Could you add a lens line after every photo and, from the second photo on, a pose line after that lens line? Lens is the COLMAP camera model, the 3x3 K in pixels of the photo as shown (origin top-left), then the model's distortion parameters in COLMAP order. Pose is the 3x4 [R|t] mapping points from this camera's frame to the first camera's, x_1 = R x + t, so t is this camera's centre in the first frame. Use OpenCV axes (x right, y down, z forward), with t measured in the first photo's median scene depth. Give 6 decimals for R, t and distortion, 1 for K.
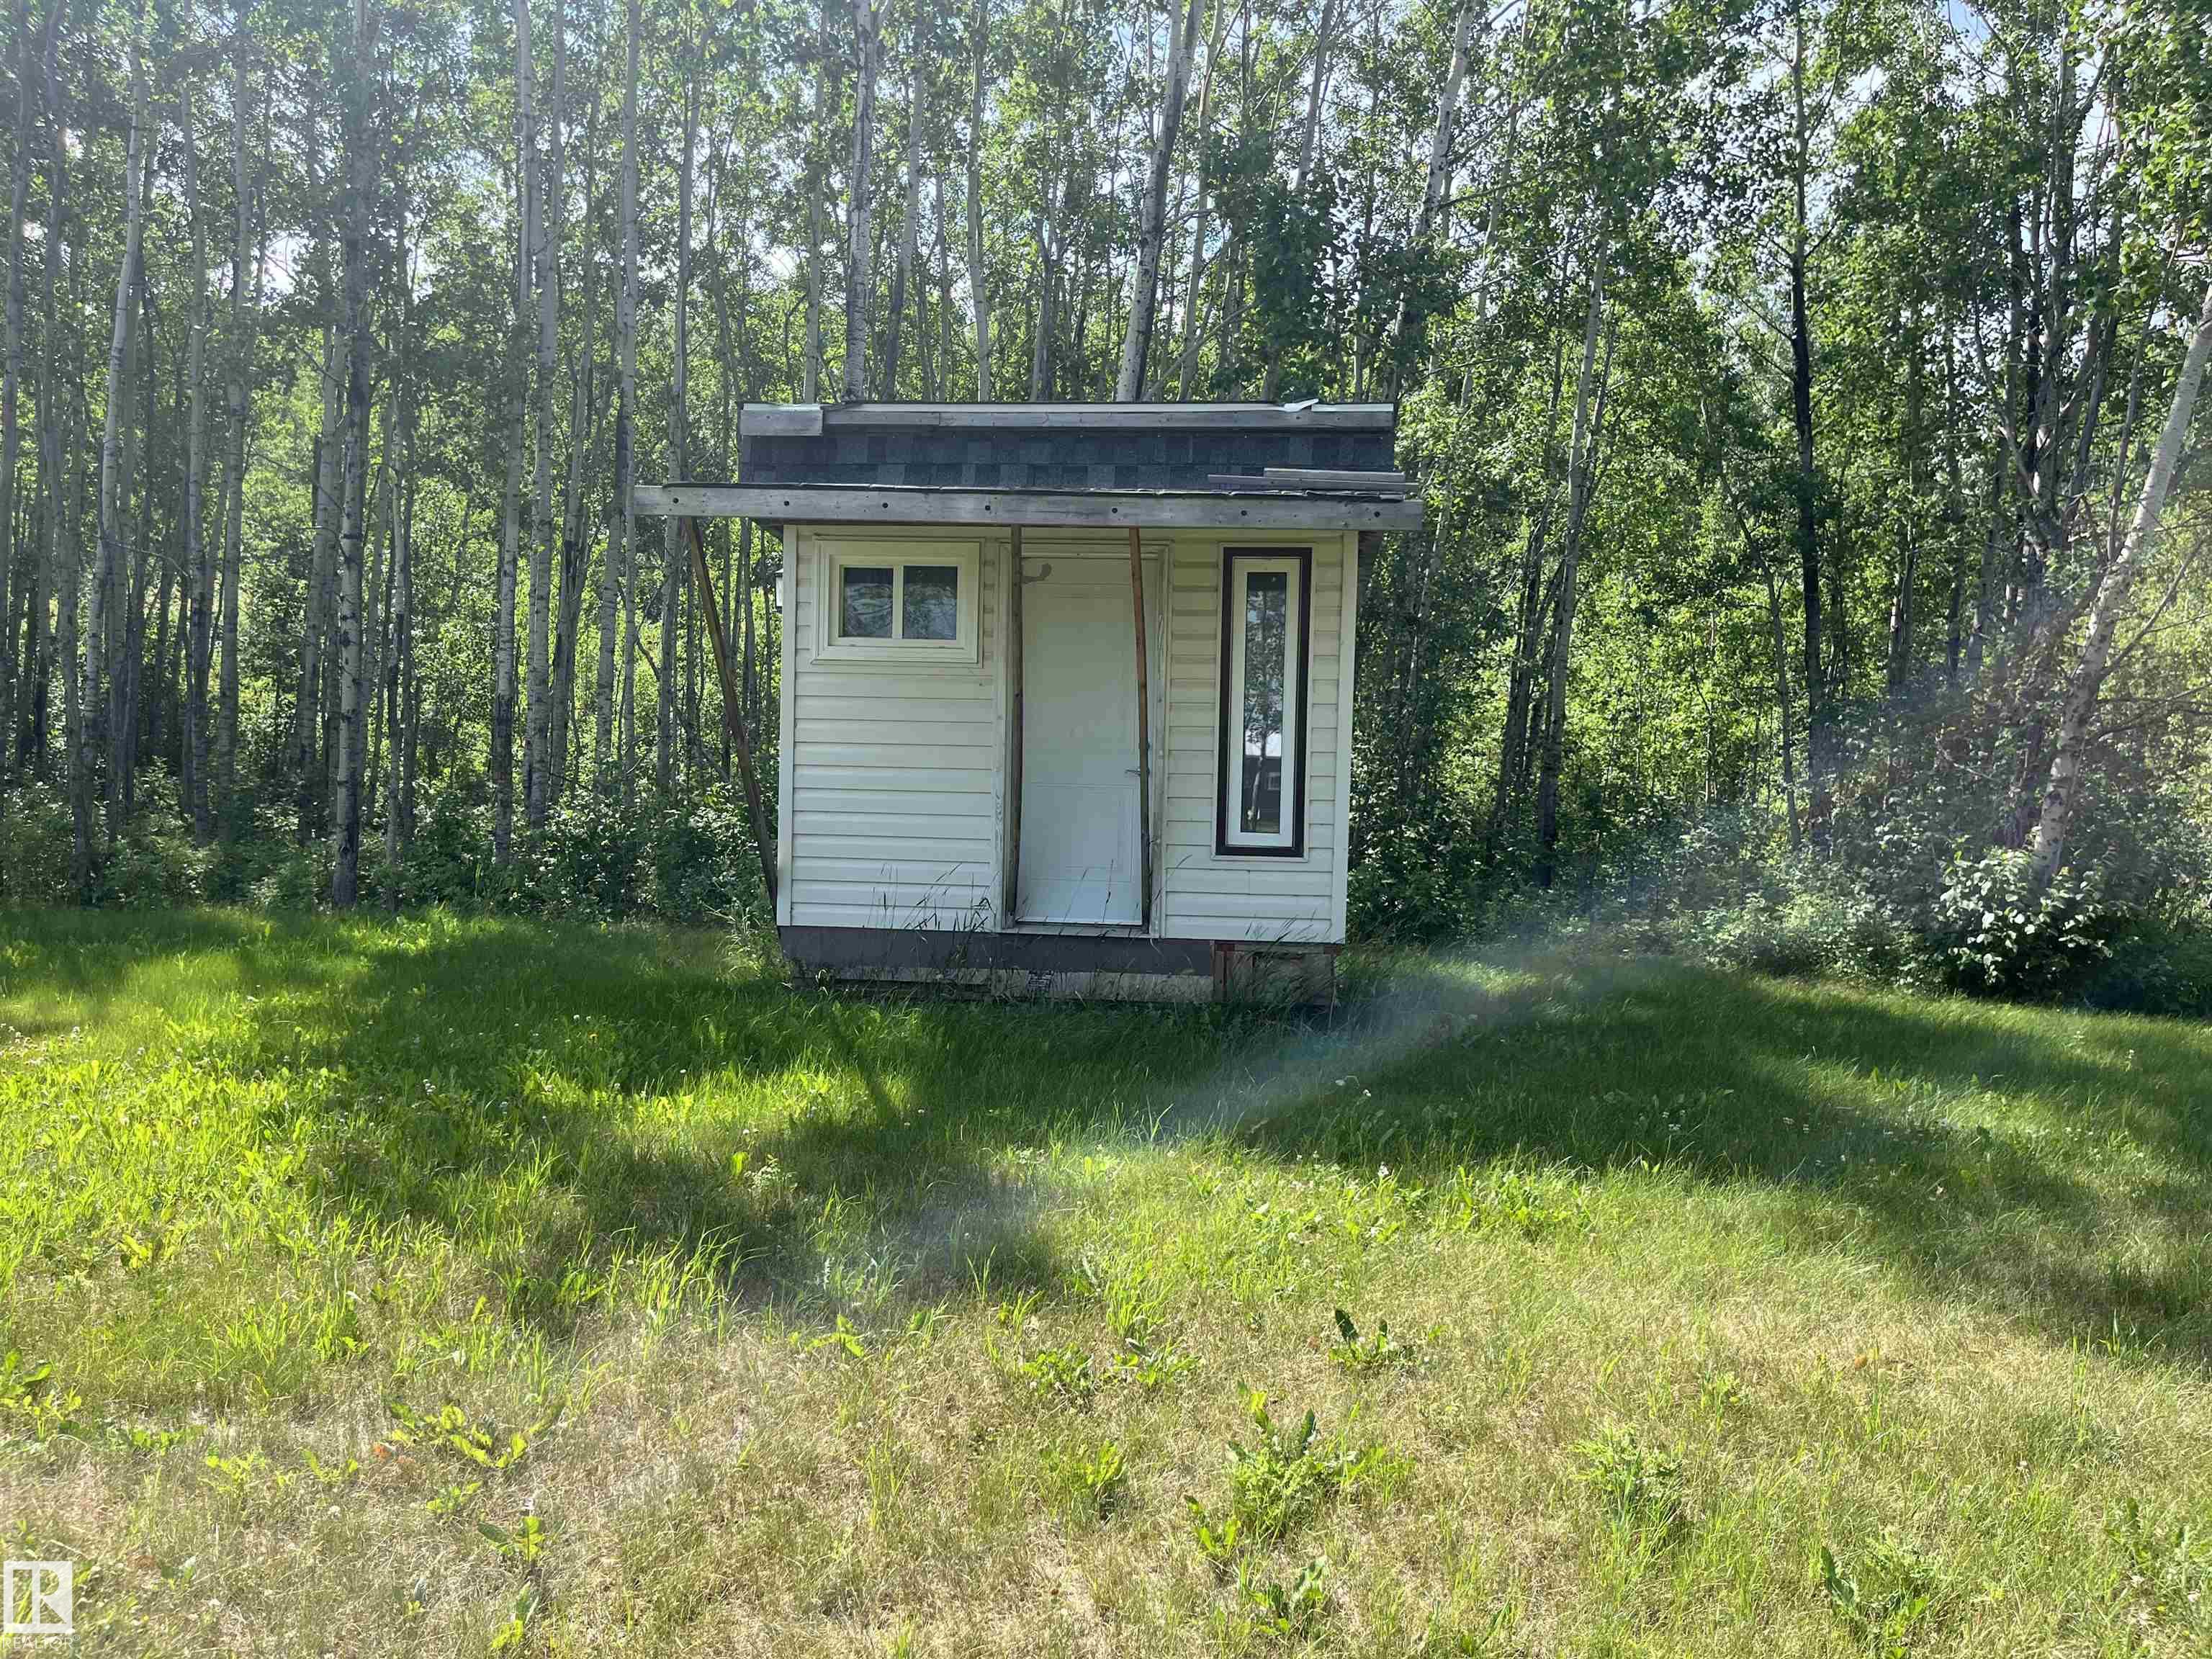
lens RADIAL K [[1739.3, 0, 1106.0], [0, 1739.3, 829.5], [0, 0, 1]] dist [0.011956, -0.084706]
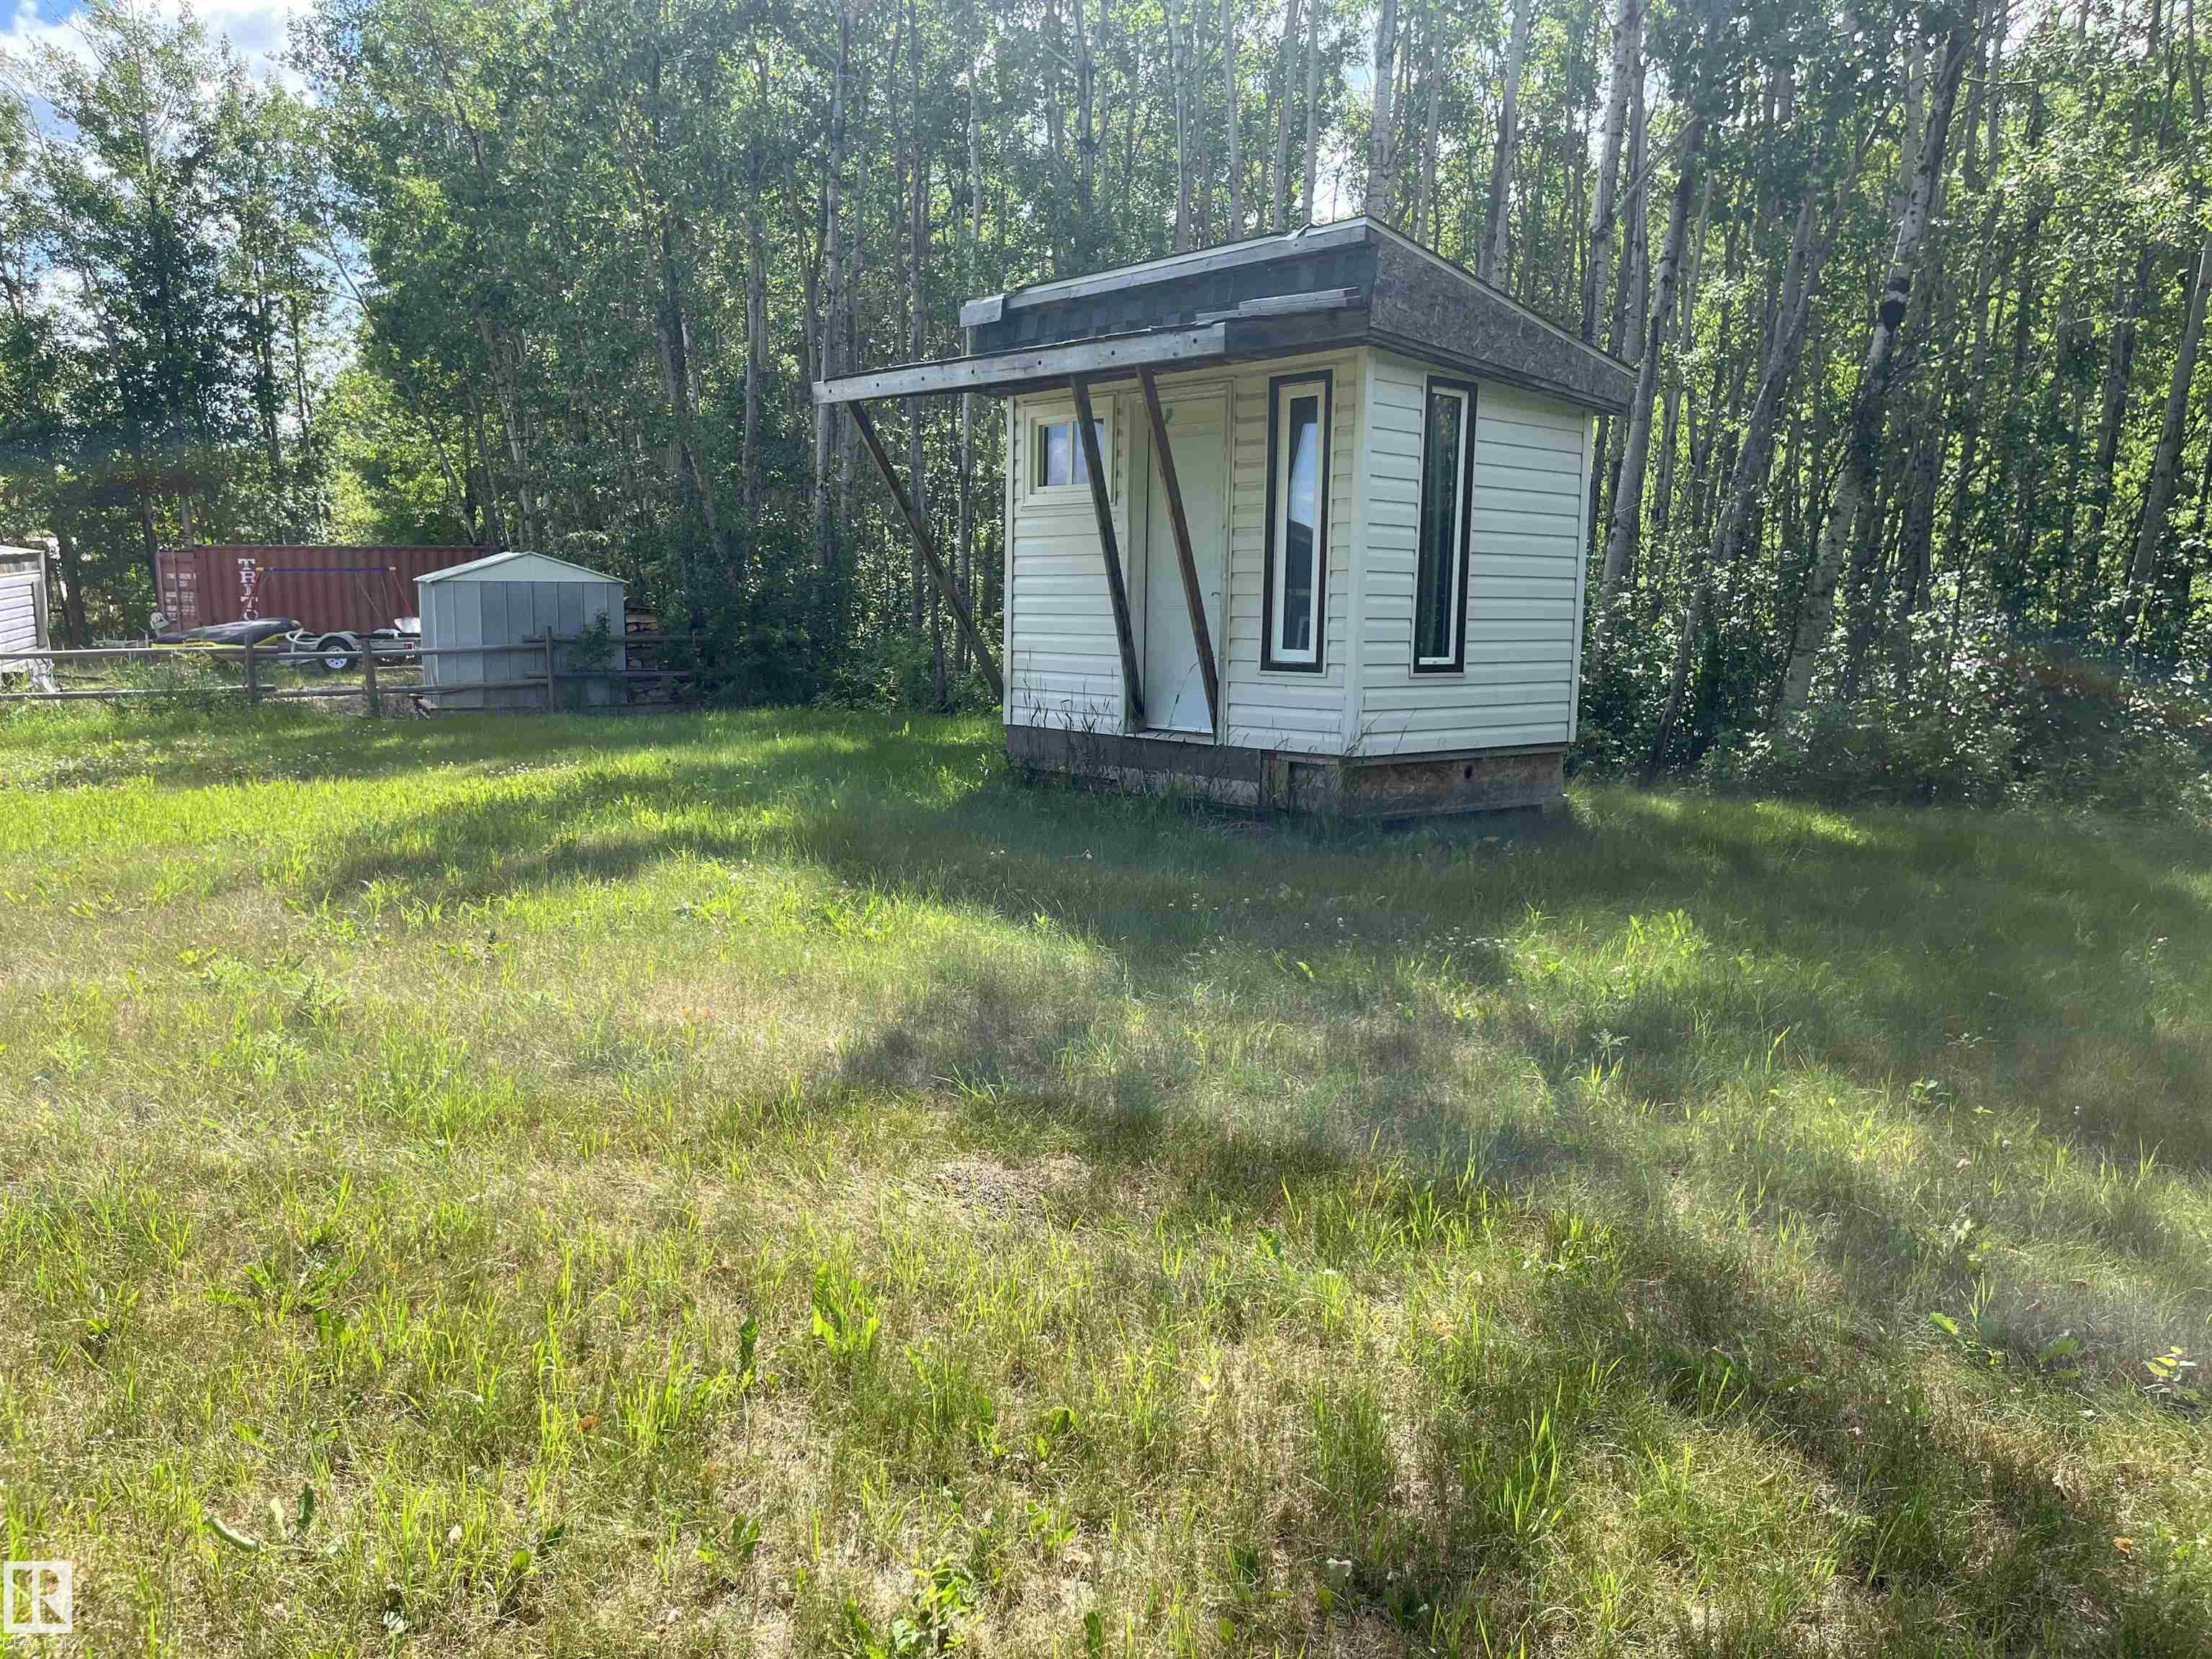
lens RADIAL K [[1739.3, 0, 1106.0], [0, 1739.3, 829.5], [0, 0, 1]] dist [0.011956, -0.084706]
pose [[0.729583, 0.069831, -0.680318, 0.728604], [-0.017985, 0.996388, 0.082986, 0.025414], [0.683656, -0.048309, 0.728204, 0.147330]]
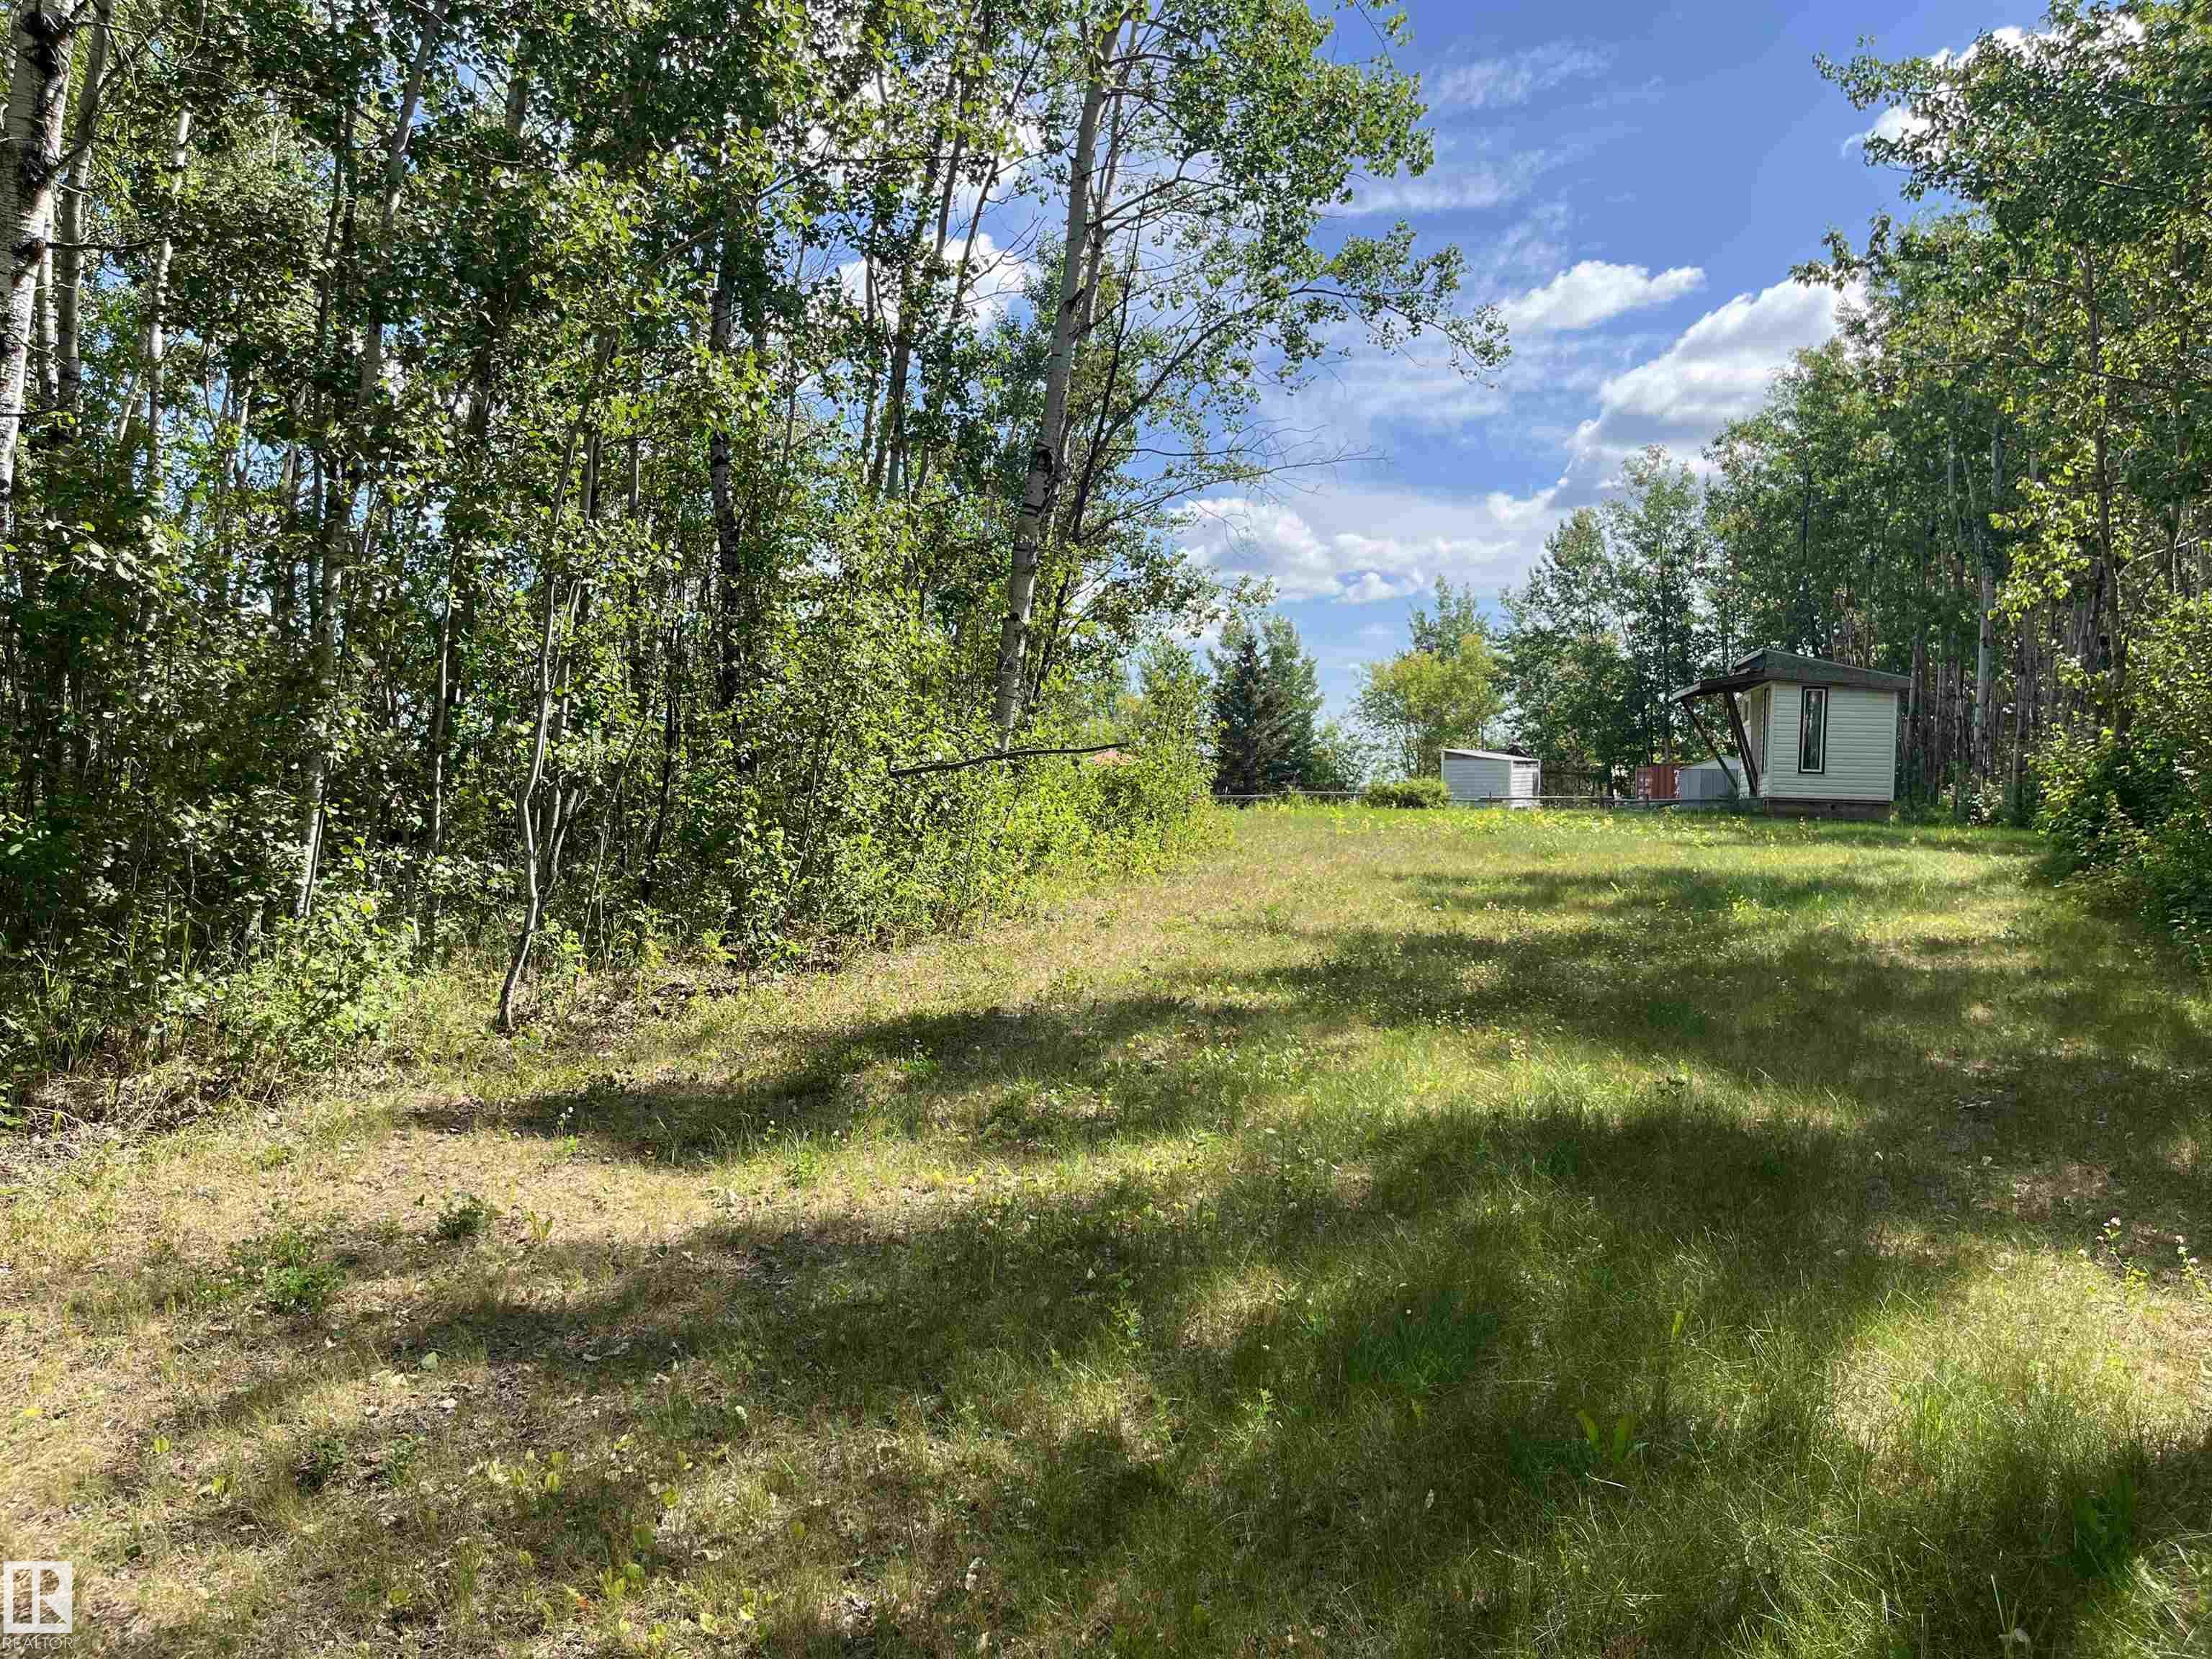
lens RADIAL K [[1730.3, 0, 1035.2], [0, 1730.3, 806.2], [0, 0, 1]] dist [0.004228, -0.003004]
pose [[-0.119727, -0.036093, -0.992151, 3.743423], [-0.061563, 0.997686, -0.028865, 0.272333], [0.990896, 0.057624, -0.121672, -0.044042]]
